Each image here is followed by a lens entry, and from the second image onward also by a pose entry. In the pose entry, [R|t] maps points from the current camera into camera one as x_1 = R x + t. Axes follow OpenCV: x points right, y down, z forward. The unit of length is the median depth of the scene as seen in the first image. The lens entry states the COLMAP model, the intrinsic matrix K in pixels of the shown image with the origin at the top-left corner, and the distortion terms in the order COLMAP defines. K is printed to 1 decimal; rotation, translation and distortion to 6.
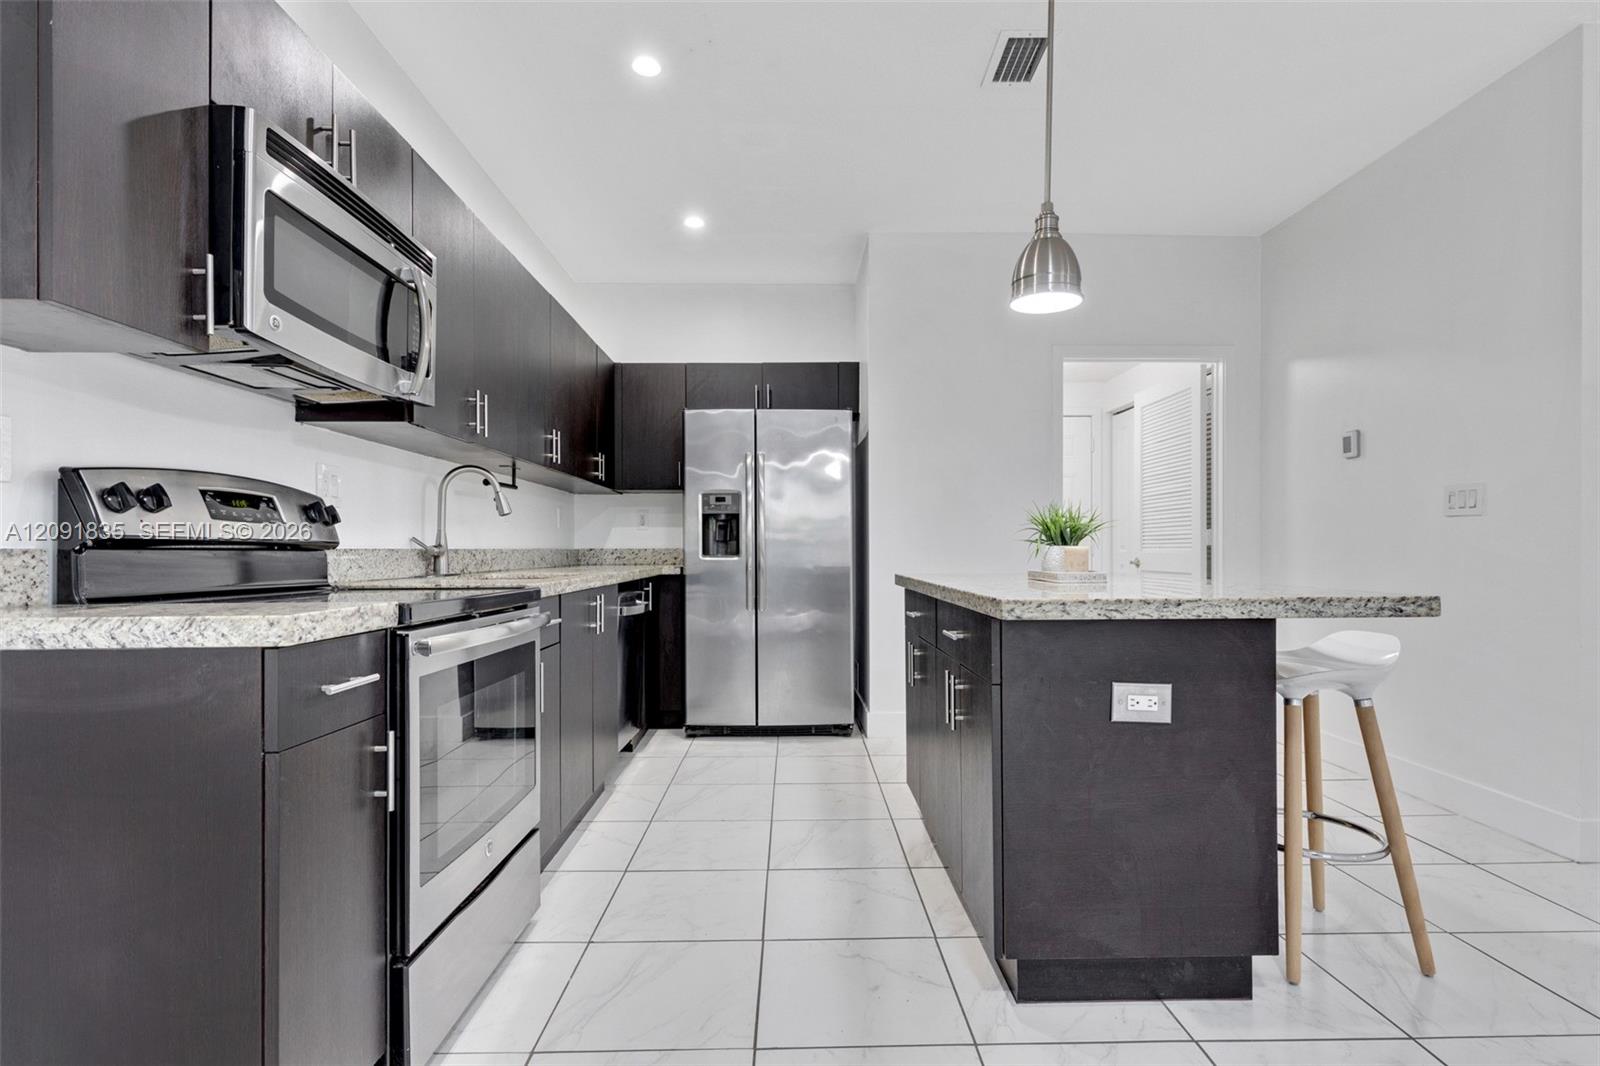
lens RADIAL K [[793.6, 0, 798.0], [0, 793.6, 550.3], [0, 0, 1]] dist [-0.000801, 0.001014]
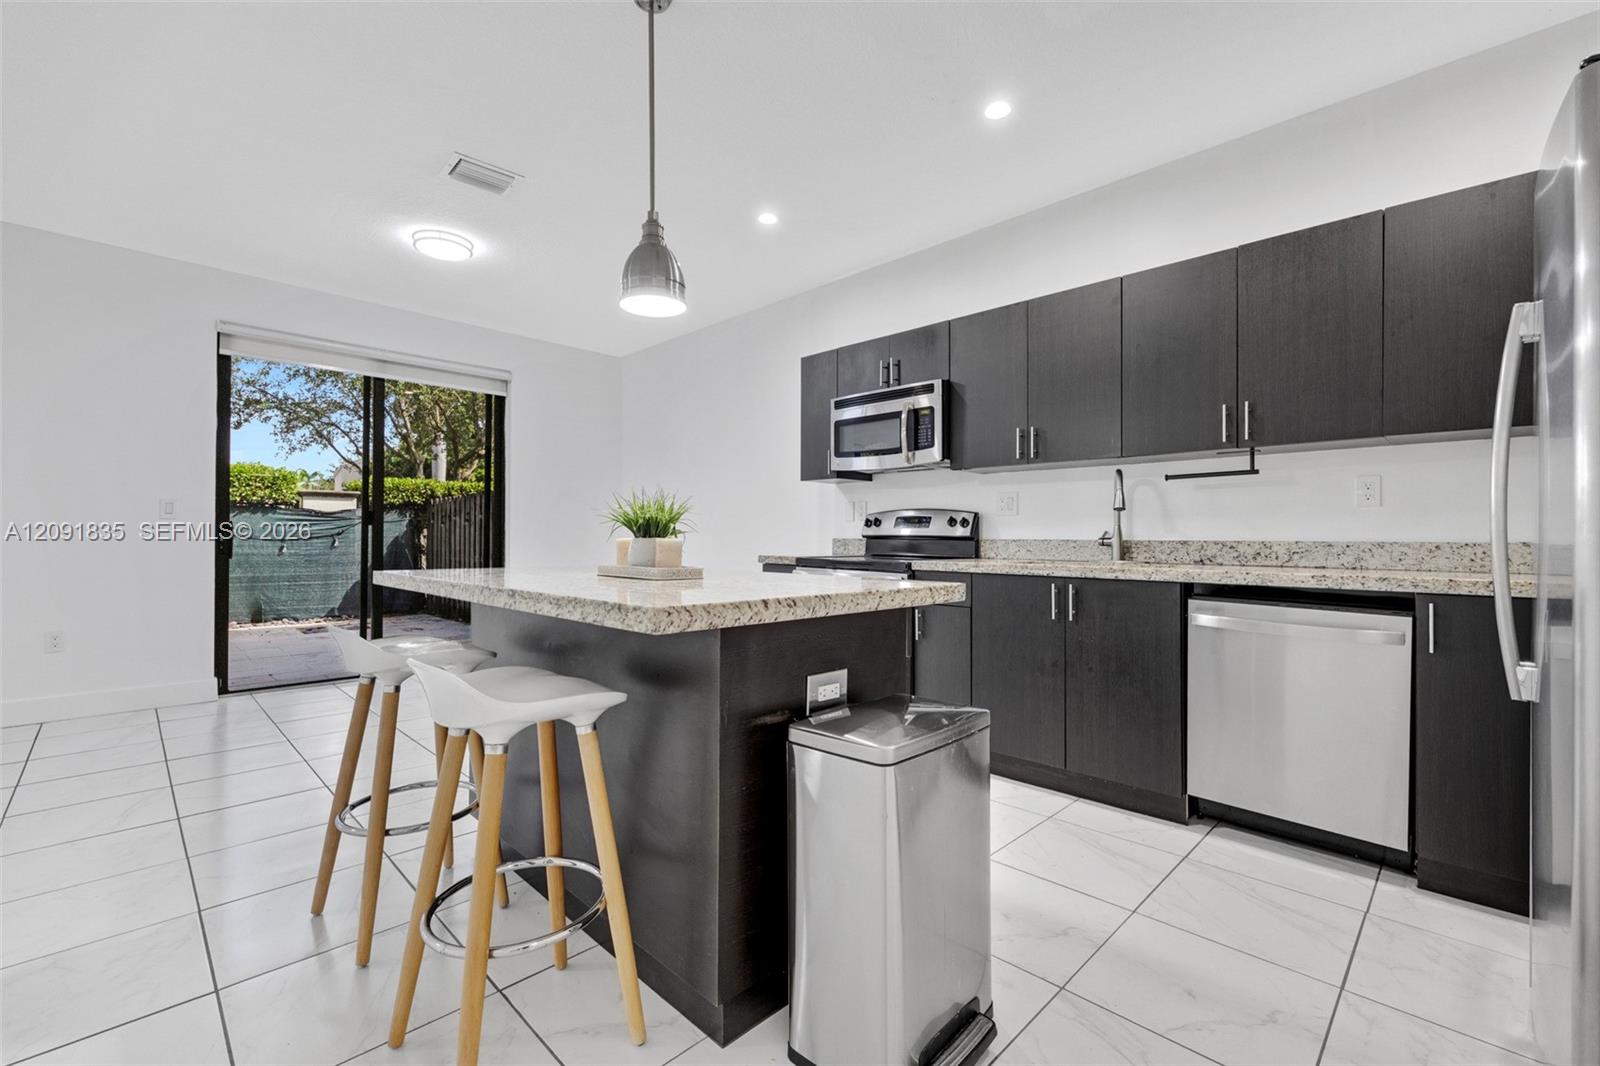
lens RADIAL K [[678.0, 0, 796.2], [0, 678.0, 528.3], [0, 0, 1]] dist [0.002135, 0.000002]
pose [[-0.712710, -0.009185, -0.701399, 0.932288], [-0.002300, 0.999939, -0.010757, -0.011212], [0.701455, -0.006053, -0.712688, 2.026491]]
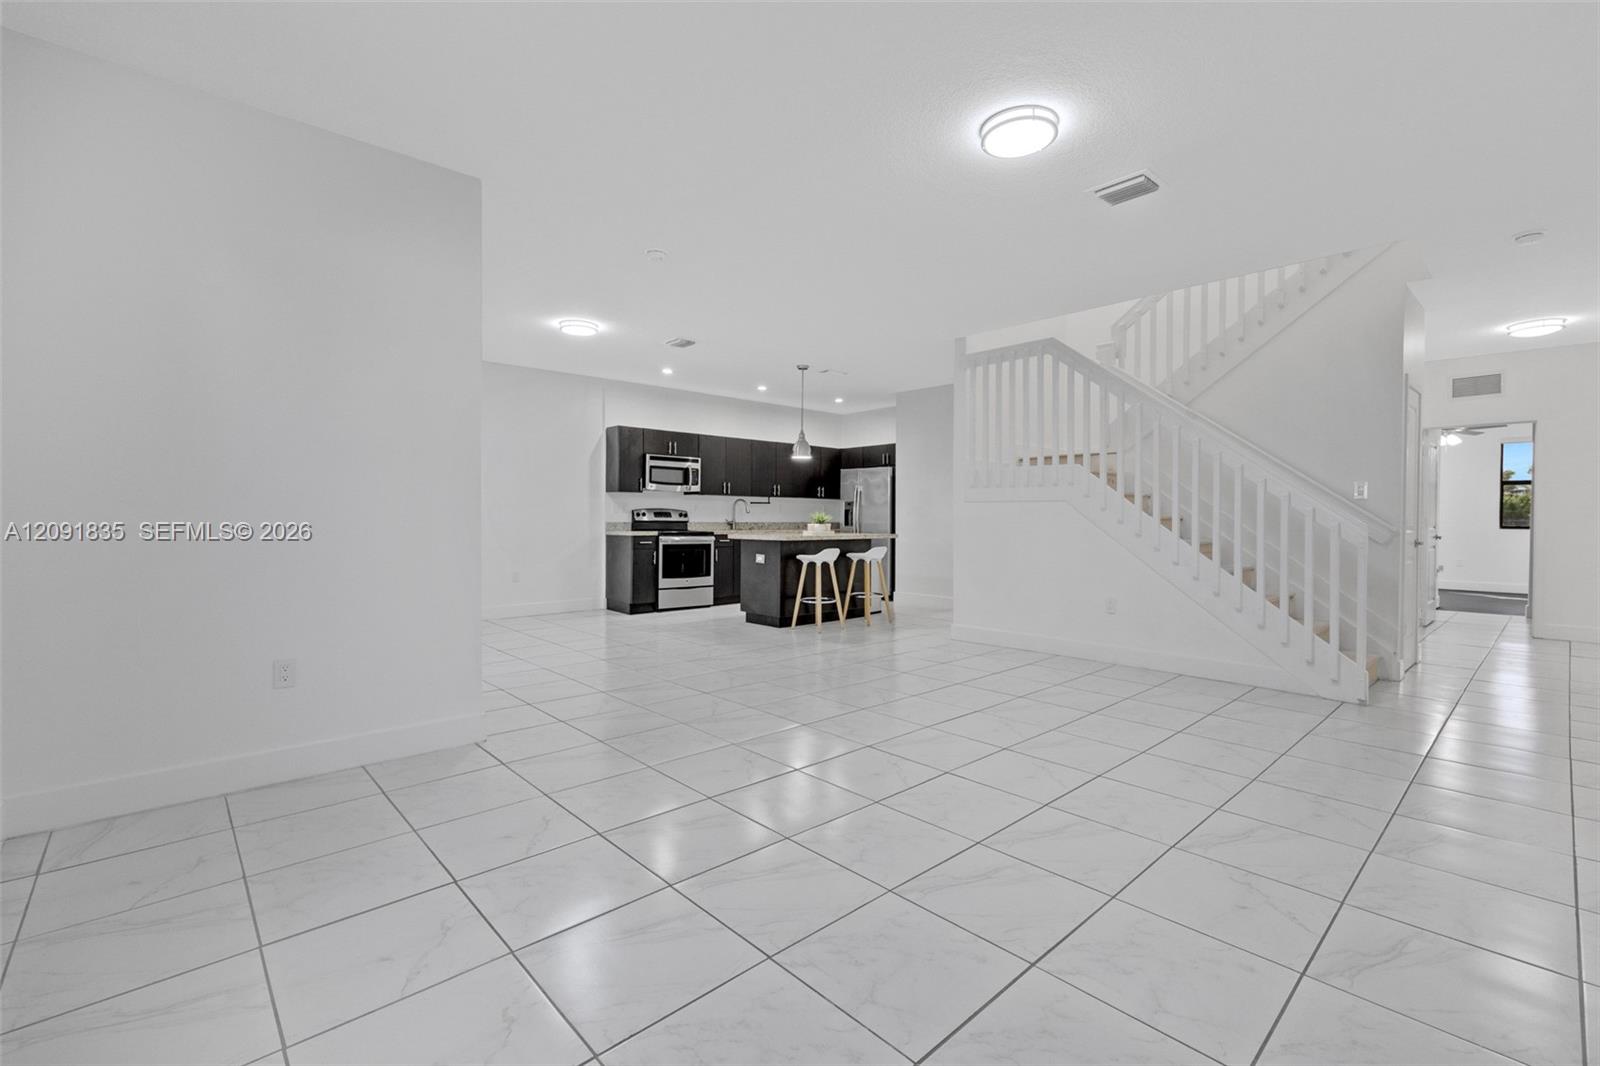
lens RADIAL K [[678.0, 0, 816.3], [0, 678.0, 521.7], [0, 0, 1]] dist [0.002135, 0.000002]
pose [[0.674742, 0.008455, -0.738005, 3.066958], [-0.005408, 0.999964, 0.006511, -0.039130], [0.738034, -0.000402, 0.674764, -1.203538]]
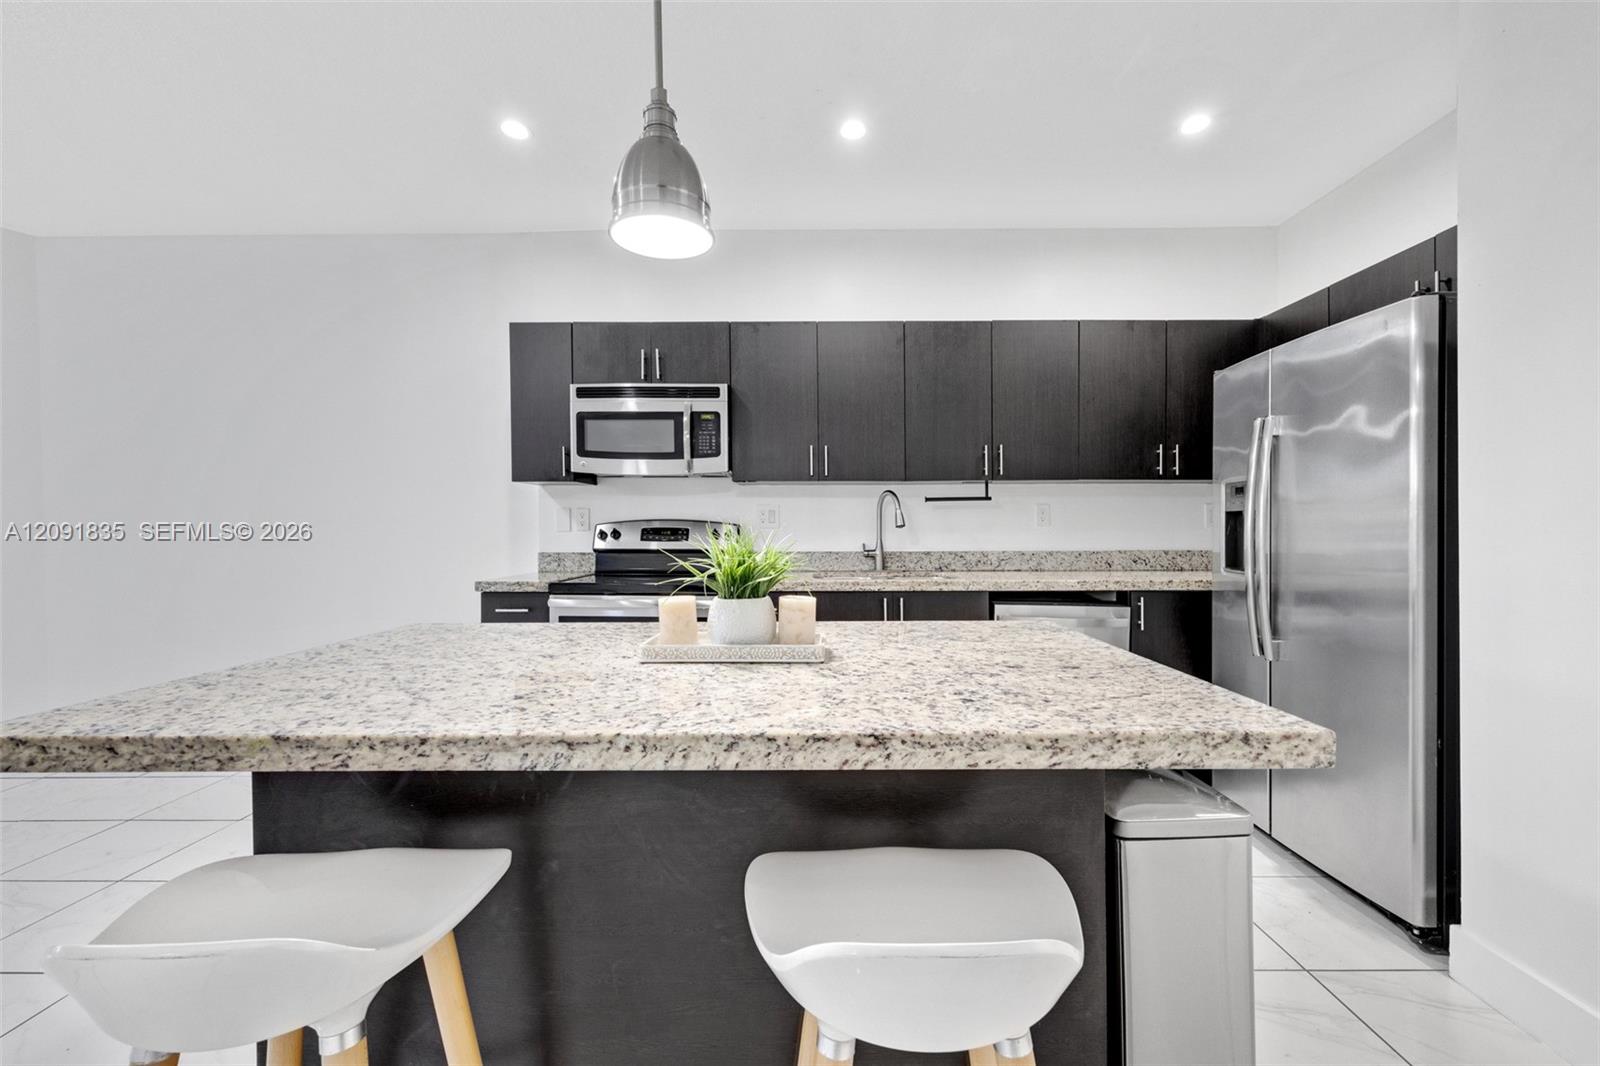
lens RADIAL K [[654.7, 0, 814.3], [0, 654.7, 538.7], [0, 0, 1]] dist [-0.001077, 0.000116]
pose [[-0.019981, 0.021695, -0.999565, 1.019900], [0.003322, 0.999760, 0.021633, -0.073366], [0.999795, -0.002888, -0.020048, 1.314980]]
